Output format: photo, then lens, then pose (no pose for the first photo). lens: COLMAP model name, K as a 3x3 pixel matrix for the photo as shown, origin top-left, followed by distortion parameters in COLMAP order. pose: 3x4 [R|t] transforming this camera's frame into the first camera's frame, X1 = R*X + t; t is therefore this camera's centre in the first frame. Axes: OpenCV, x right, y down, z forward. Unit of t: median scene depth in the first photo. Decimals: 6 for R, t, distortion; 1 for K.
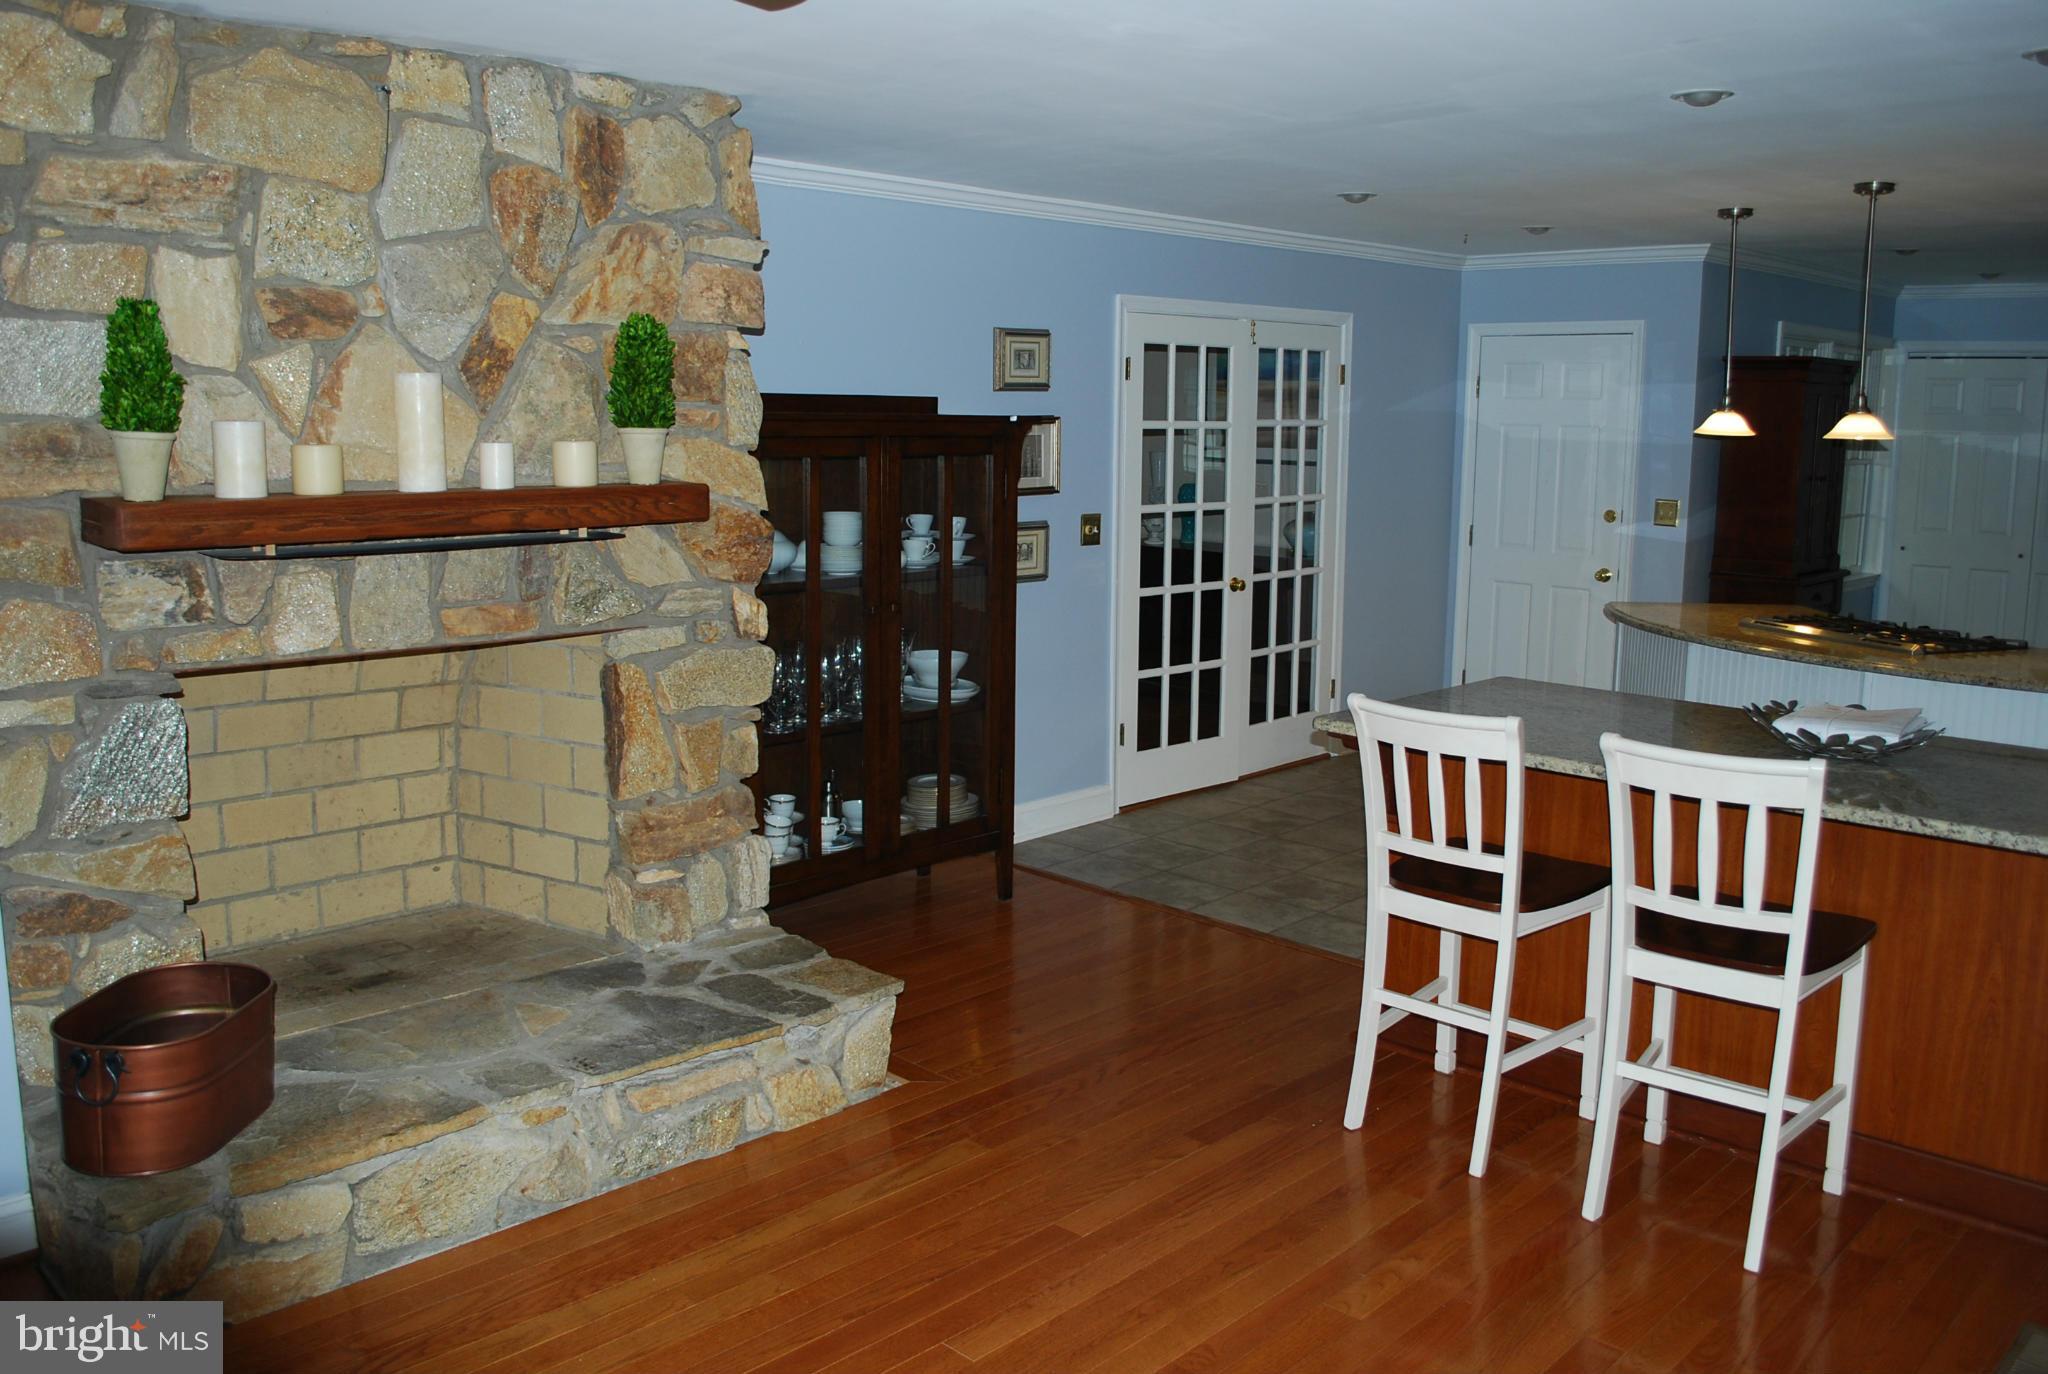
lens RADIAL K [[1627.1, 0, 1024.0], [0, 1627.1, 687.0], [0, 0, 1]] dist [-0.077821, 0.006130]
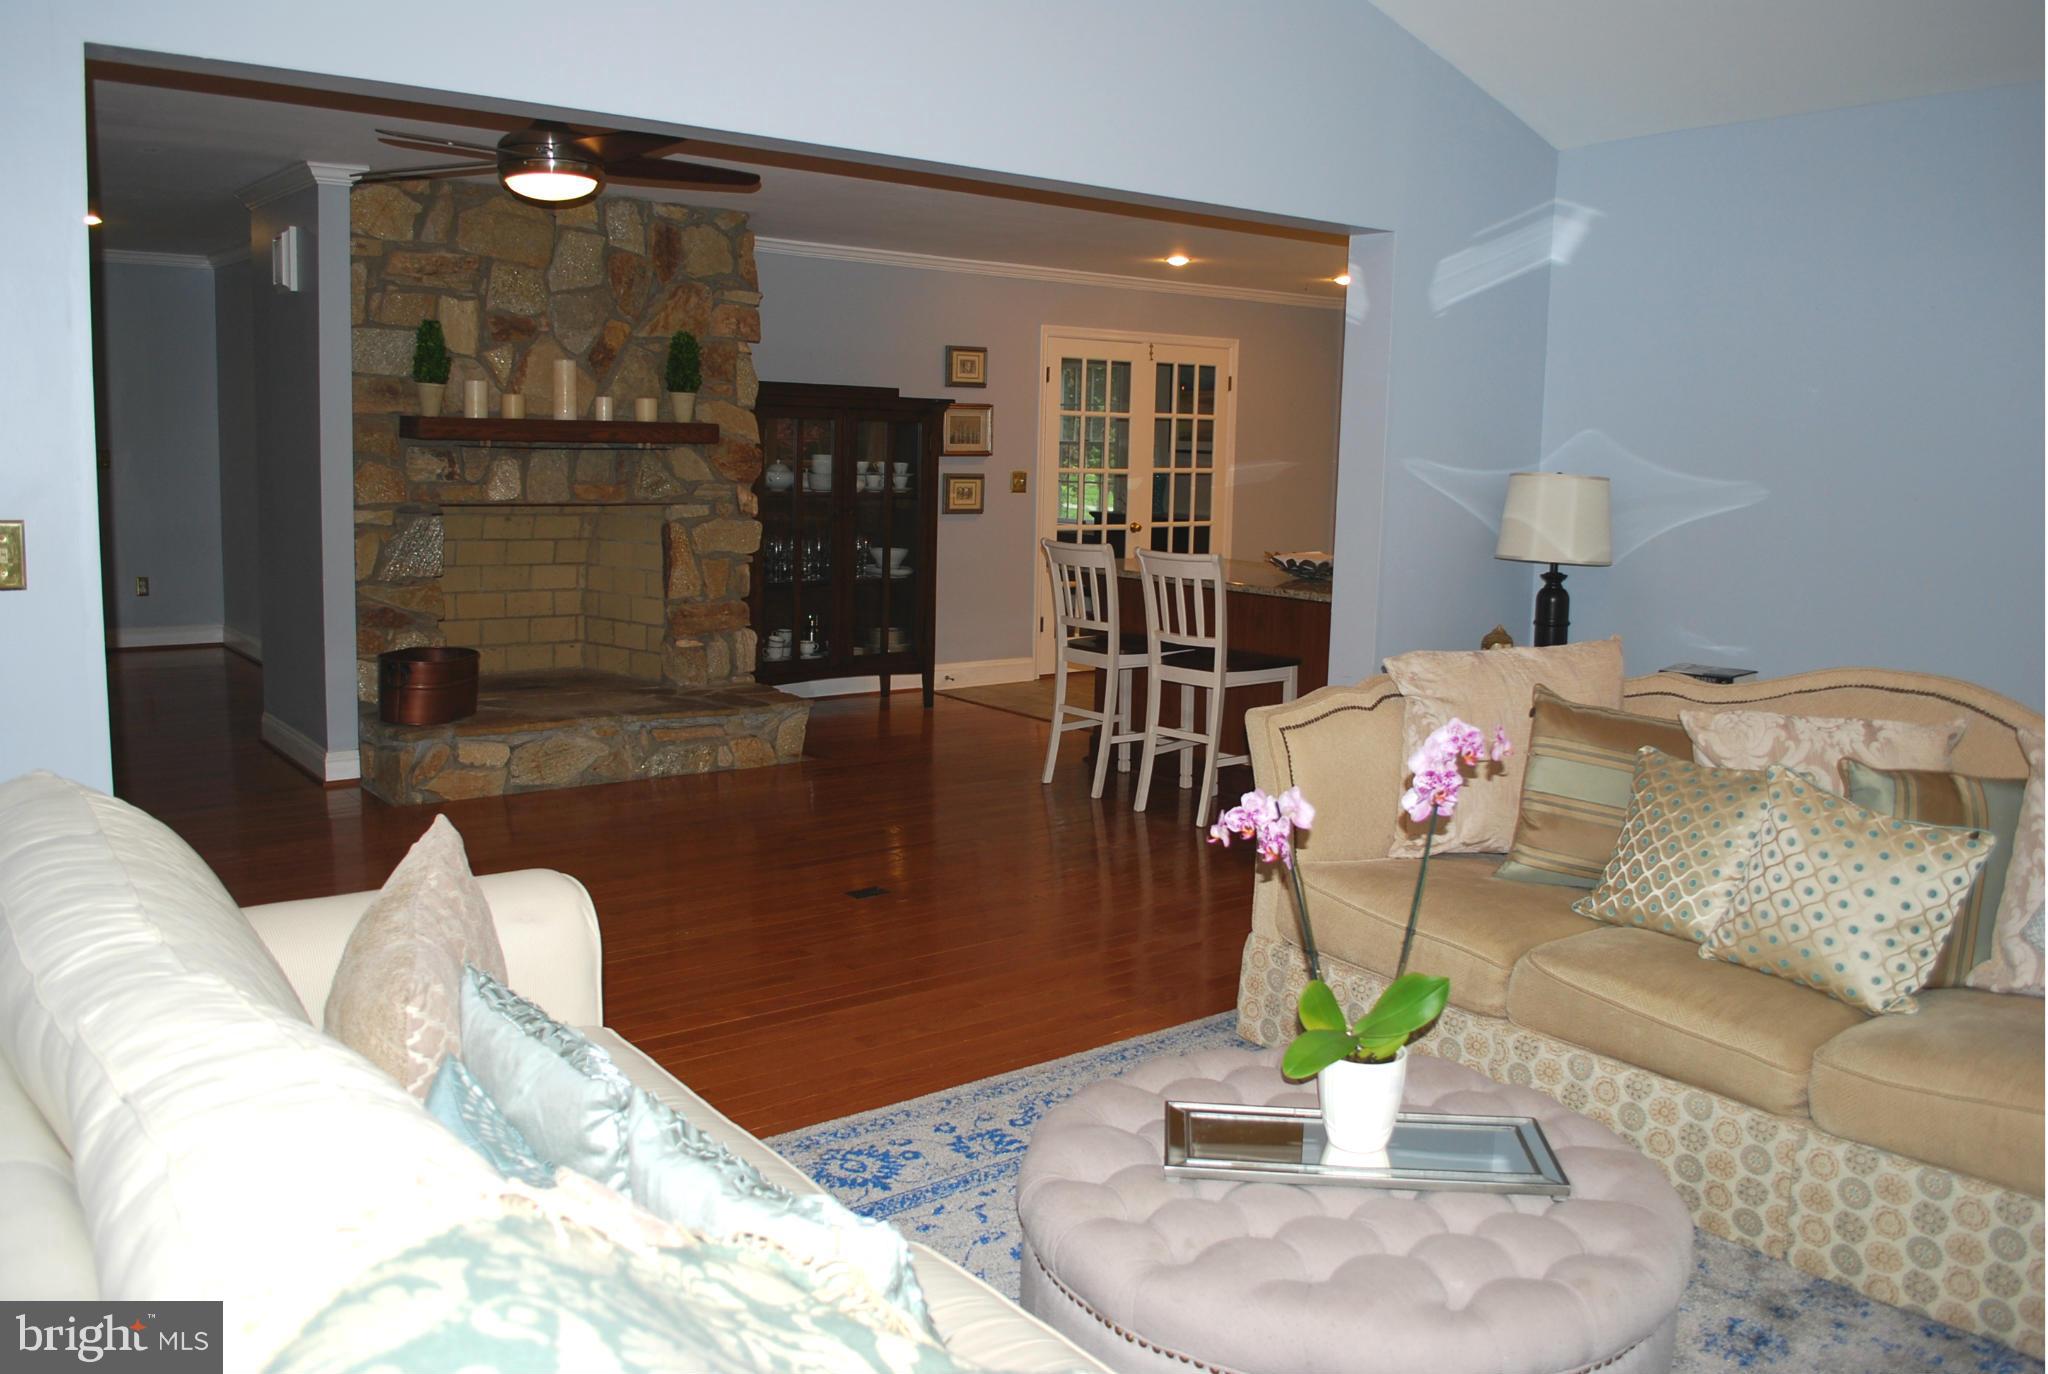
lens RADIAL K [[1627.1, 0, 1024.0], [0, 1627.1, 687.0], [0, 0, 1]] dist [-0.077821, 0.006130]
pose [[0.992453, 0.033674, -0.117912, 0.388349], [-0.036067, 0.999183, -0.018214, 0.200570], [0.117202, 0.022330, 0.992857, -0.805931]]
